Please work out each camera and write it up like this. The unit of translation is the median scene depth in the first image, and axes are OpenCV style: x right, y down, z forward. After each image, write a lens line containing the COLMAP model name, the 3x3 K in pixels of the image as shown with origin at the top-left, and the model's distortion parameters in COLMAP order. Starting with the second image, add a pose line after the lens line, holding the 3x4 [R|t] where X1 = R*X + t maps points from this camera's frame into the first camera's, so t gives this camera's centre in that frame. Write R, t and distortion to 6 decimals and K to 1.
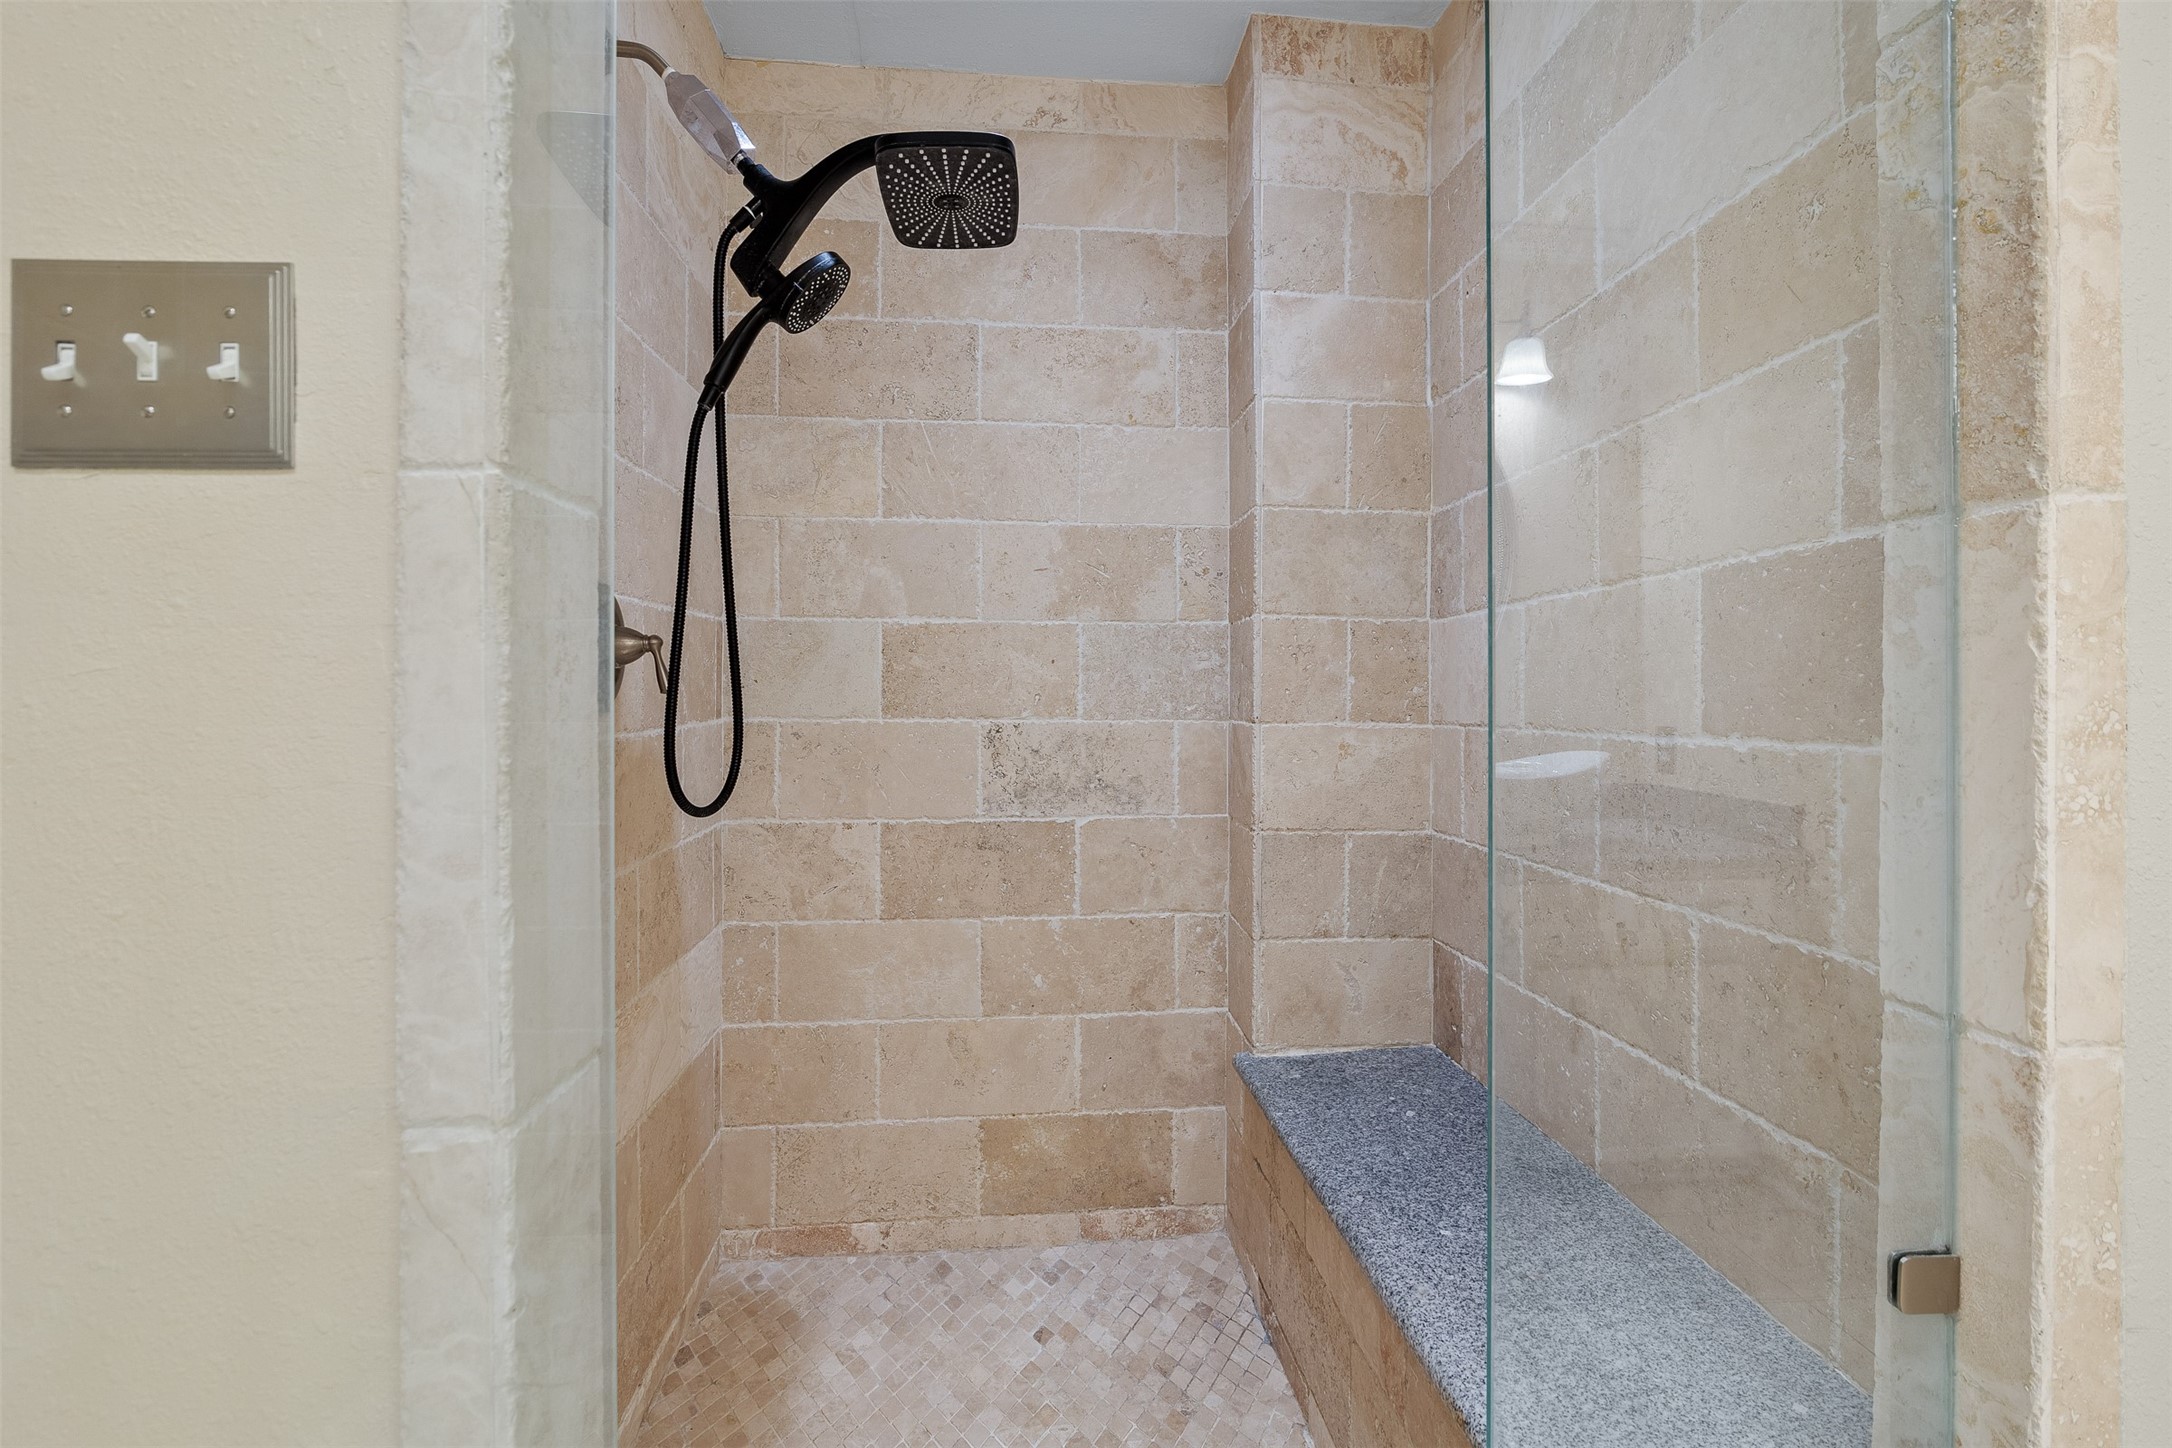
lens RADIAL K [[1006.8, 0, 1087.6], [0, 1006.8, 690.2], [0, 0, 1]] dist [-0.003457, -0.000366]
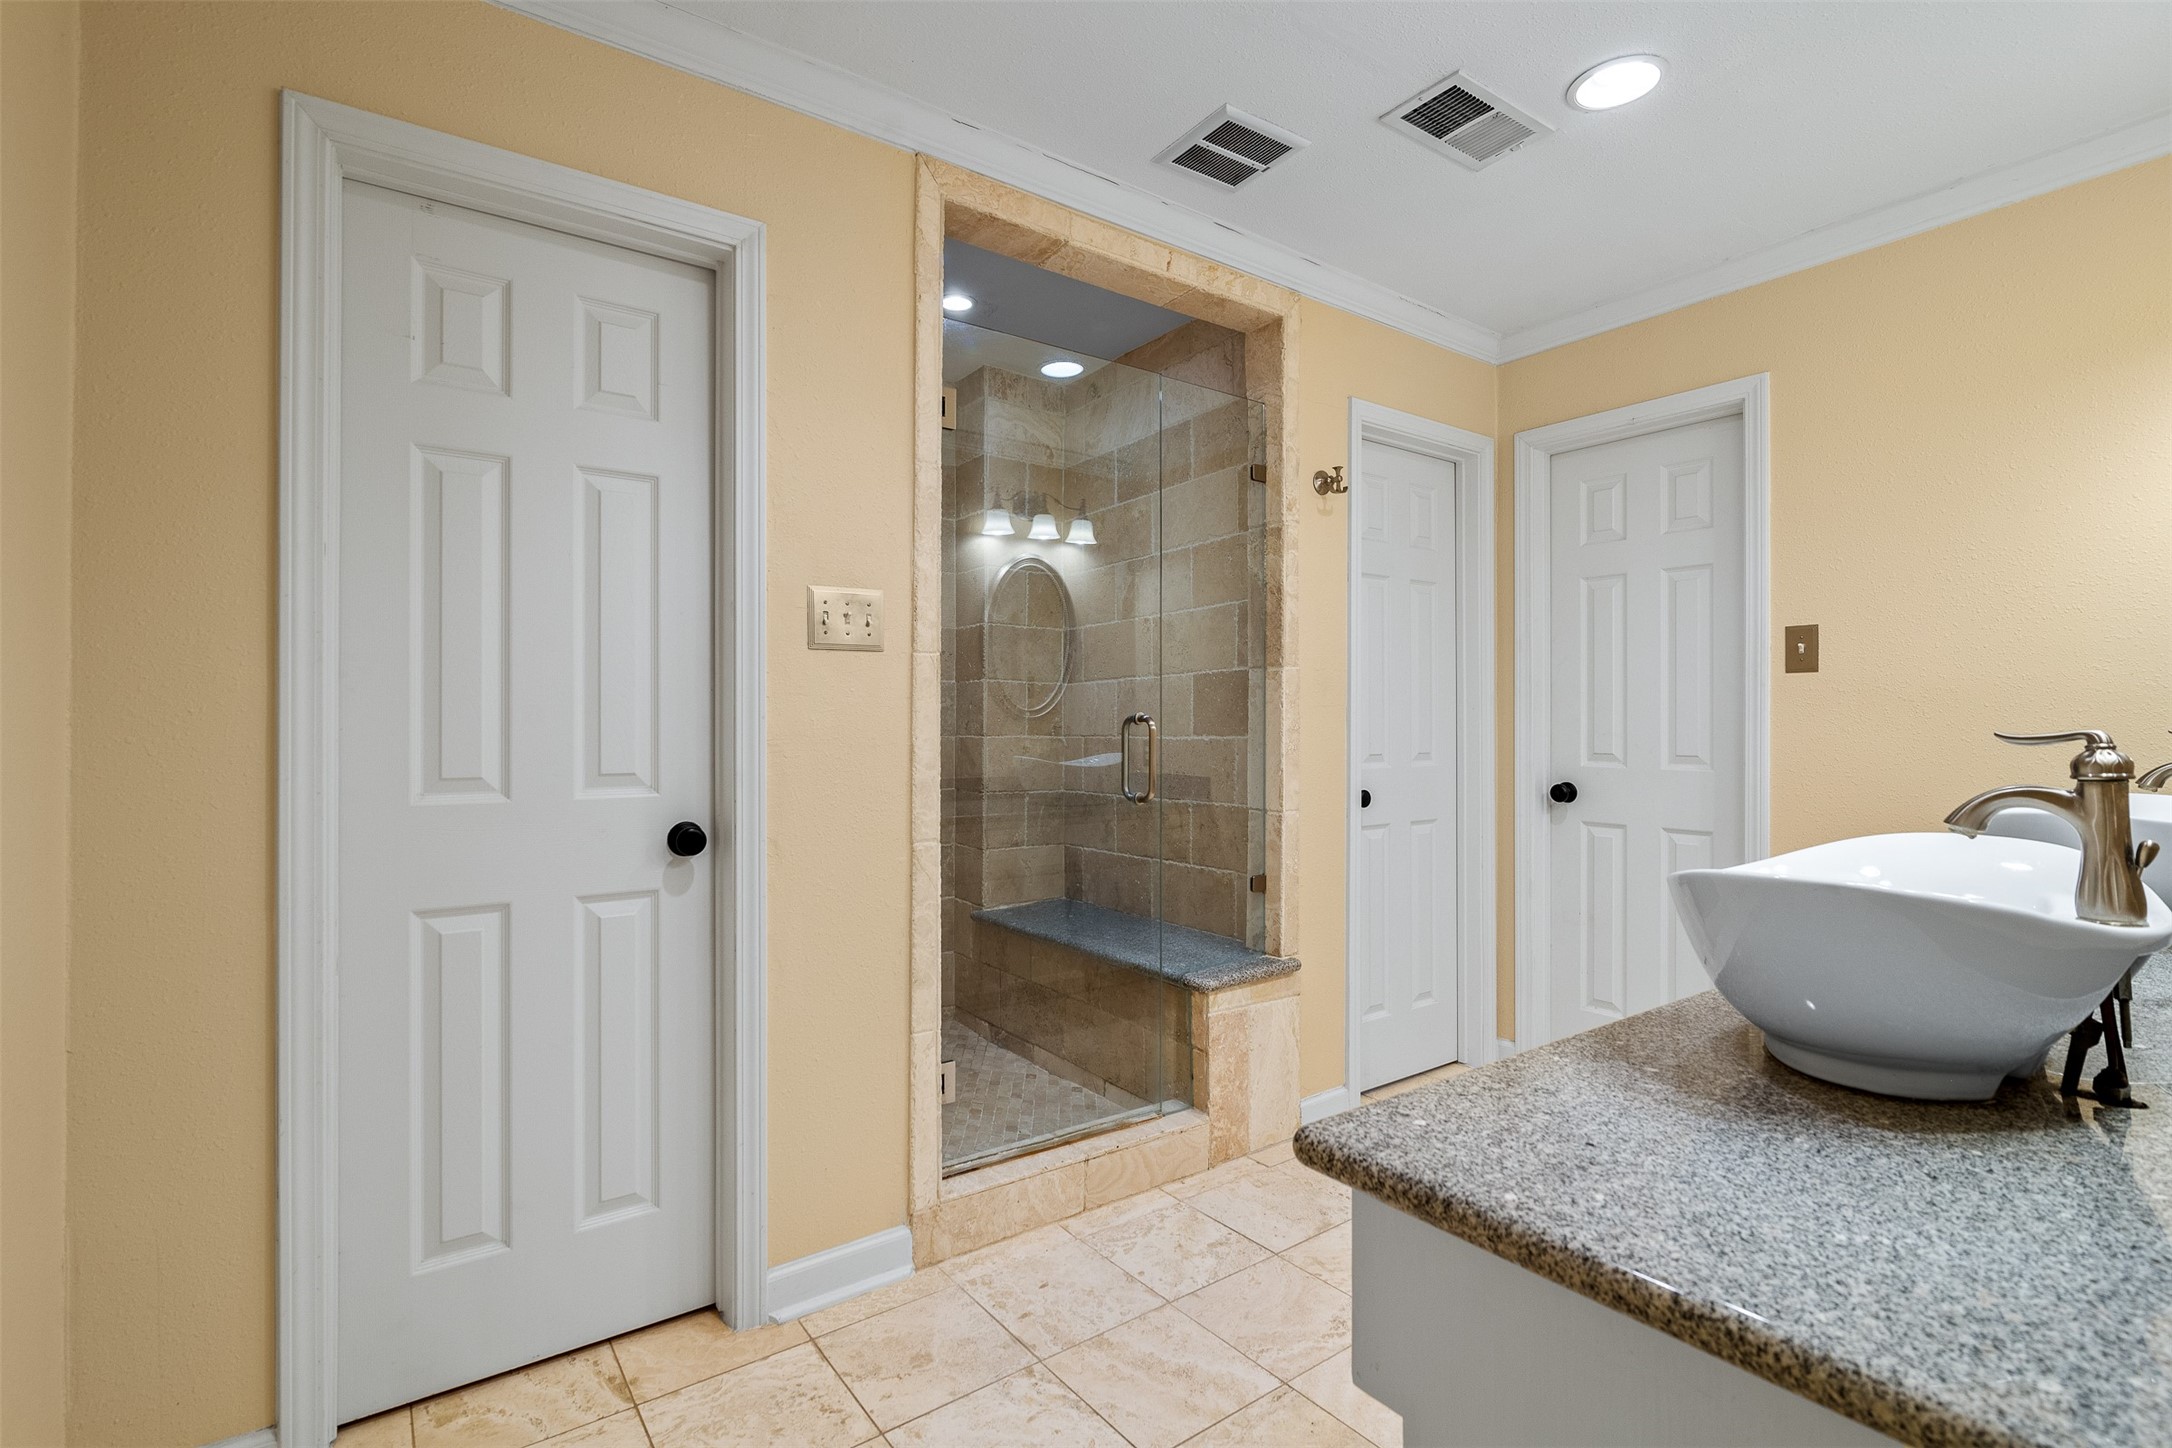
lens RADIAL K [[1011.6, 0, 1089.4], [0, 1011.6, 707.2], [0, 0, 1]] dist [-0.002280, -0.000377]
pose [[0.863327, 0.011400, 0.504516, -1.393580], [-0.003220, 0.999849, -0.017082, 0.023160], [-0.504634, 0.013123, 0.863233, -1.675811]]
